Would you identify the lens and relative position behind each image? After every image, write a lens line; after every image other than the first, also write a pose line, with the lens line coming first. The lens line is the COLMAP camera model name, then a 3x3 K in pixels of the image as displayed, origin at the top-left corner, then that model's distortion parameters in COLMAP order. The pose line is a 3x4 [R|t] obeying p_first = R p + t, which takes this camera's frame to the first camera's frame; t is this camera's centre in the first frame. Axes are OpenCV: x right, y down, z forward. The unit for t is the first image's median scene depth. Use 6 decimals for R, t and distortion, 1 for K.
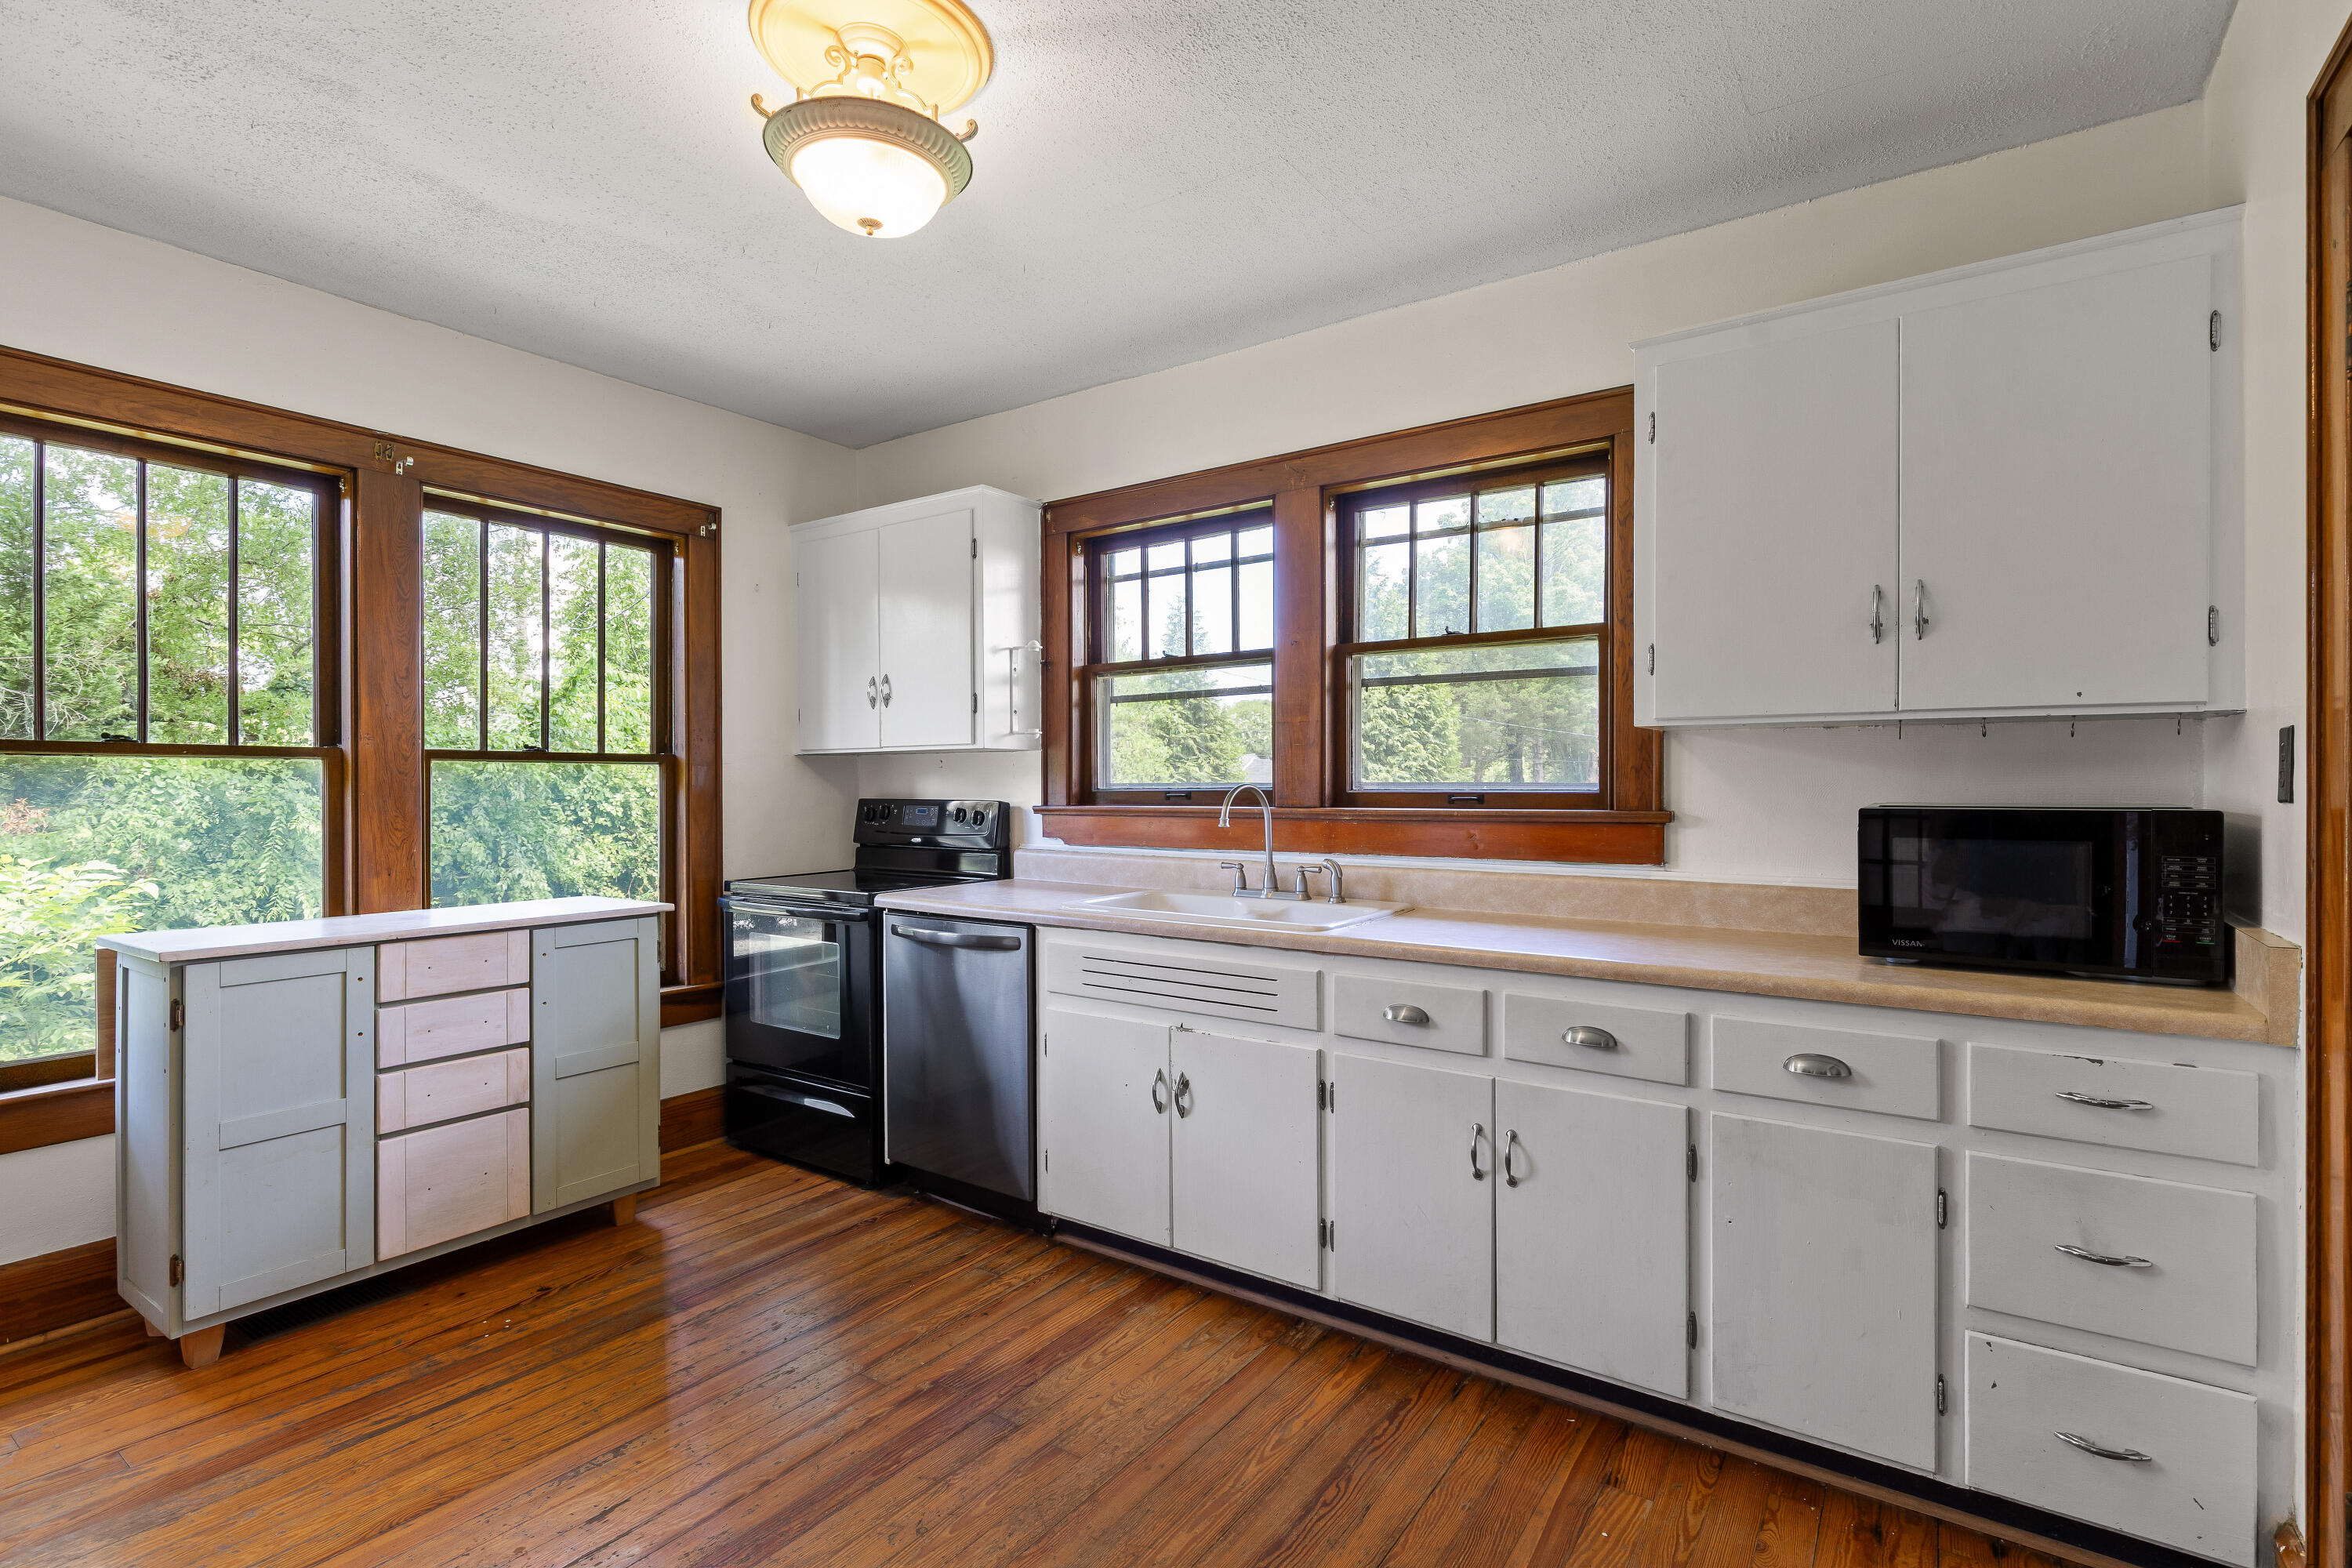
lens RADIAL K [[1097.3, 0, 1172.7], [0, 1097.3, 786.9], [0, 0, 1]] dist [-0.000437, -0.000136]
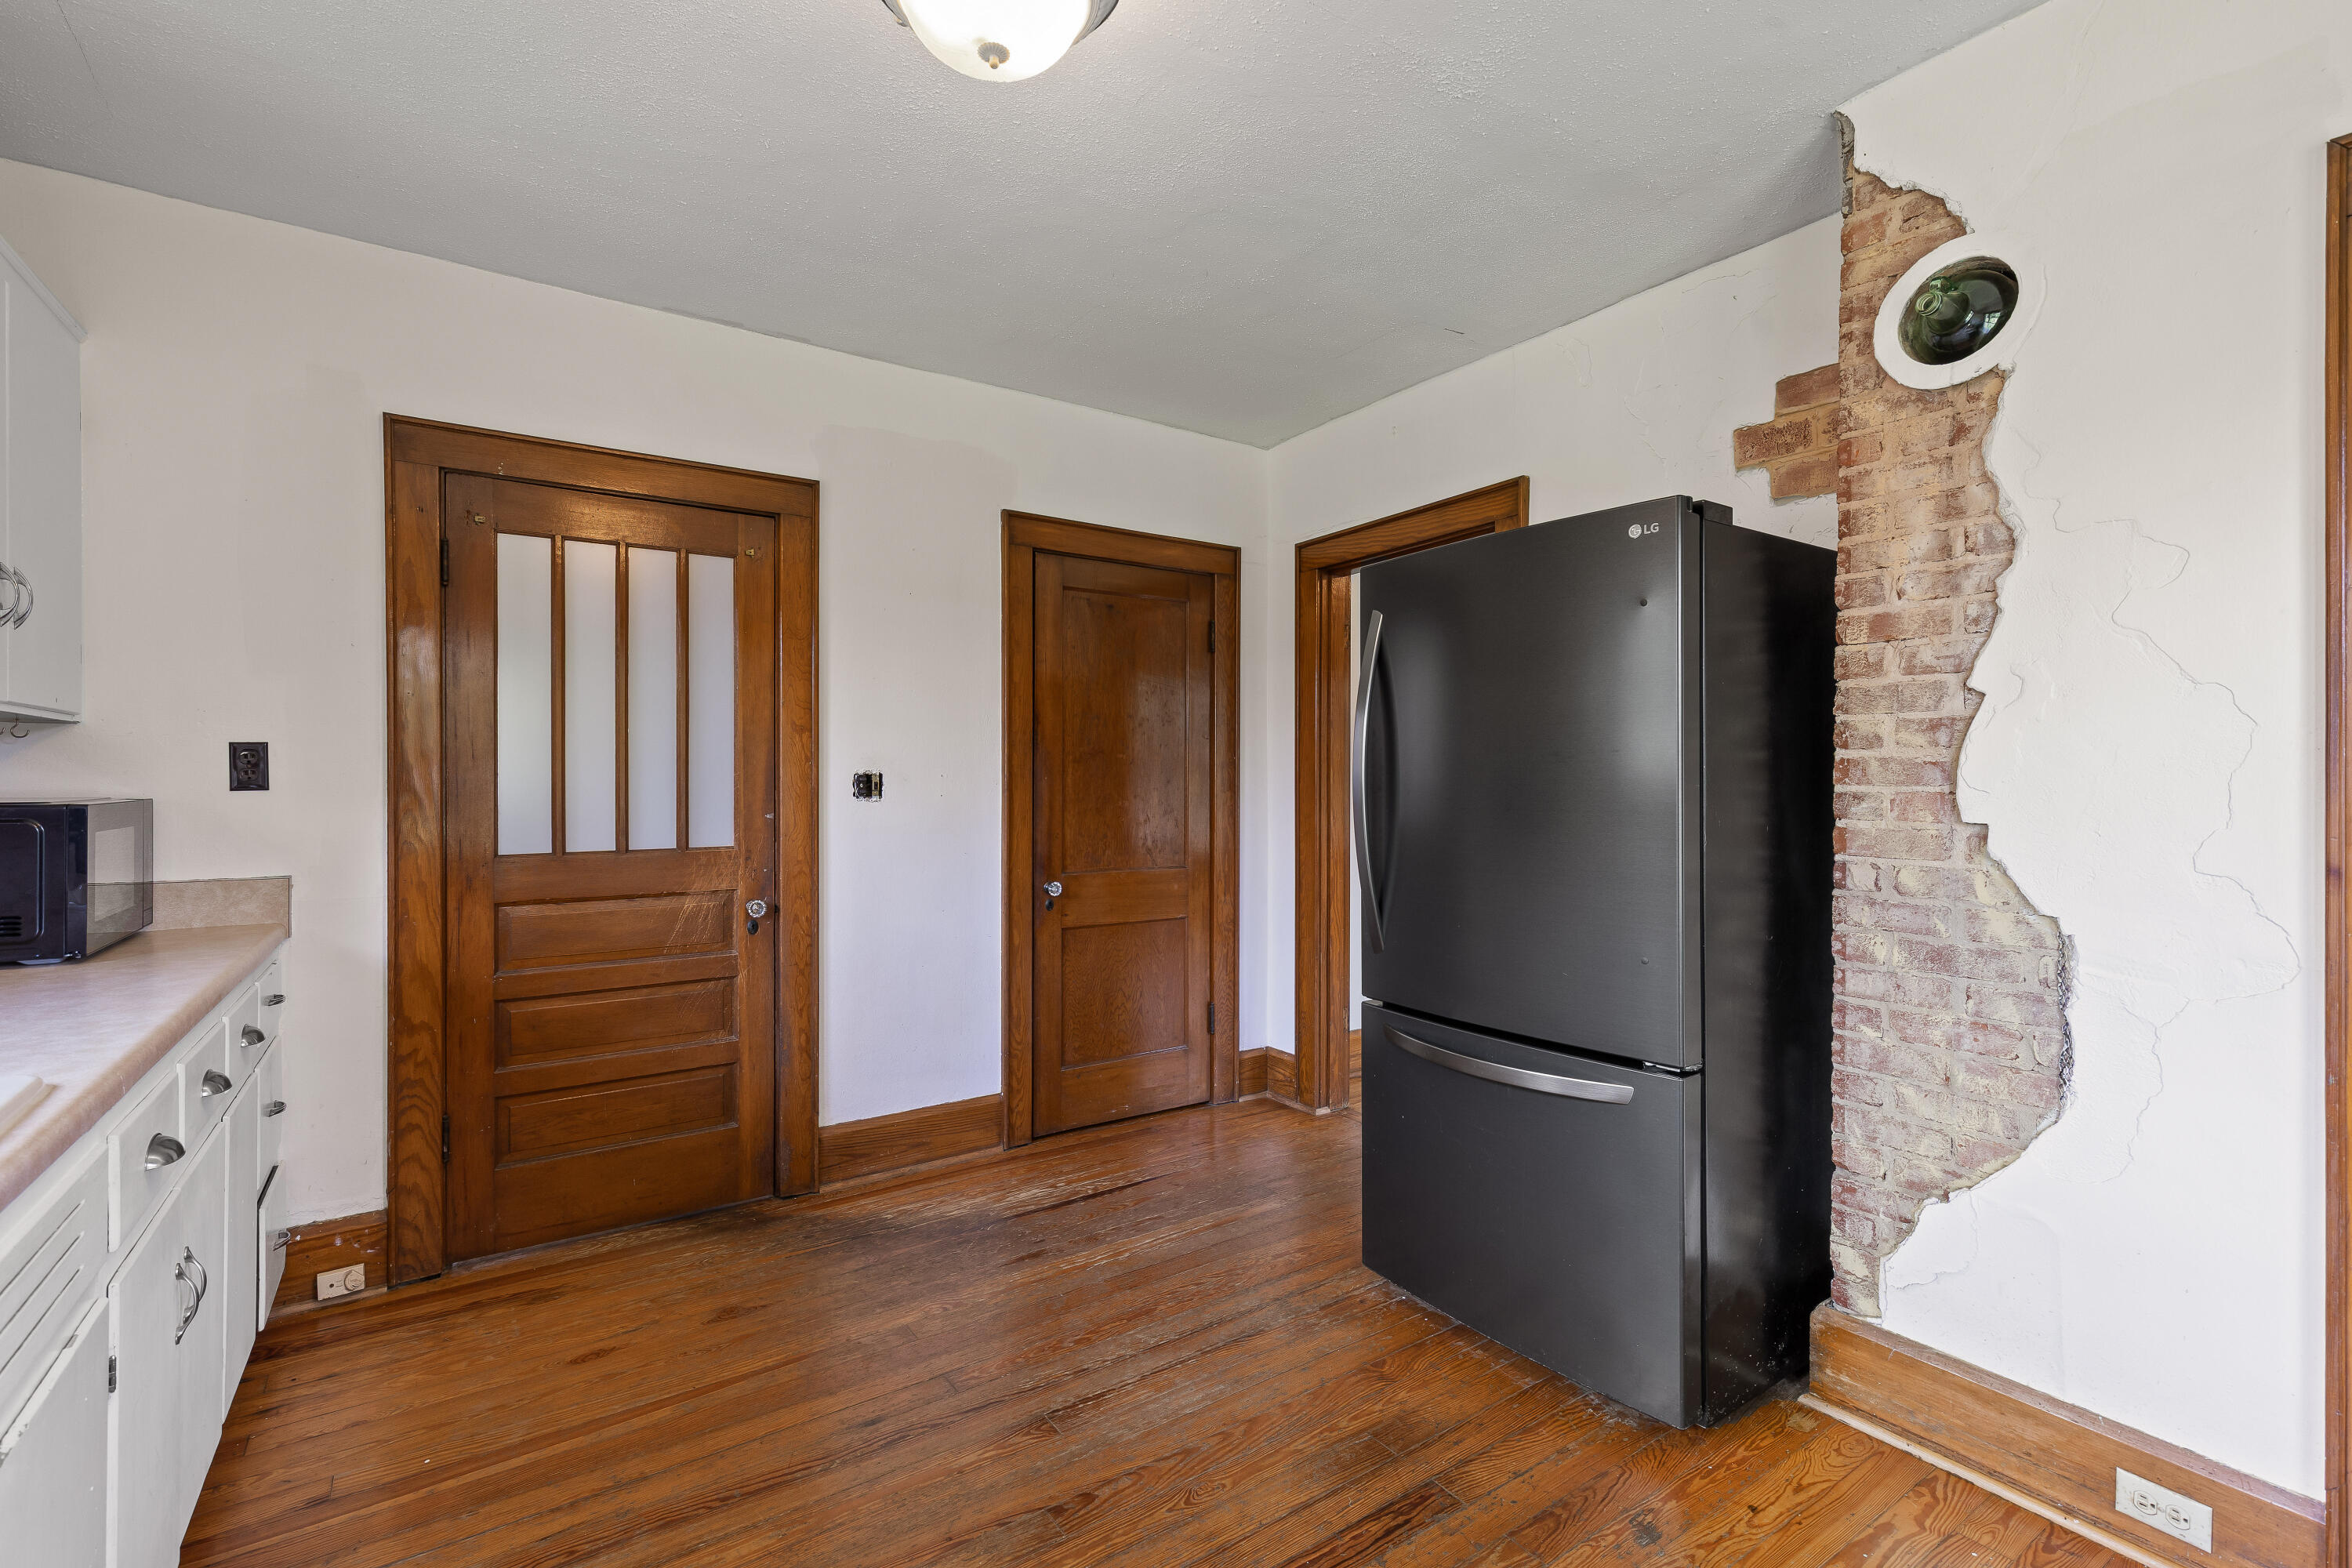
lens RADIAL K [[1071.2, 0, 1192.5], [0, 1071.2, 780.5], [0, 0, 1]] dist [0.016503, -0.006614]
pose [[-0.939469, 0.002176, 0.342627, -0.428336], [0.004293, 0.999976, 0.005420, -0.001641], [-0.342607, 0.006563, -0.939456, 1.070466]]
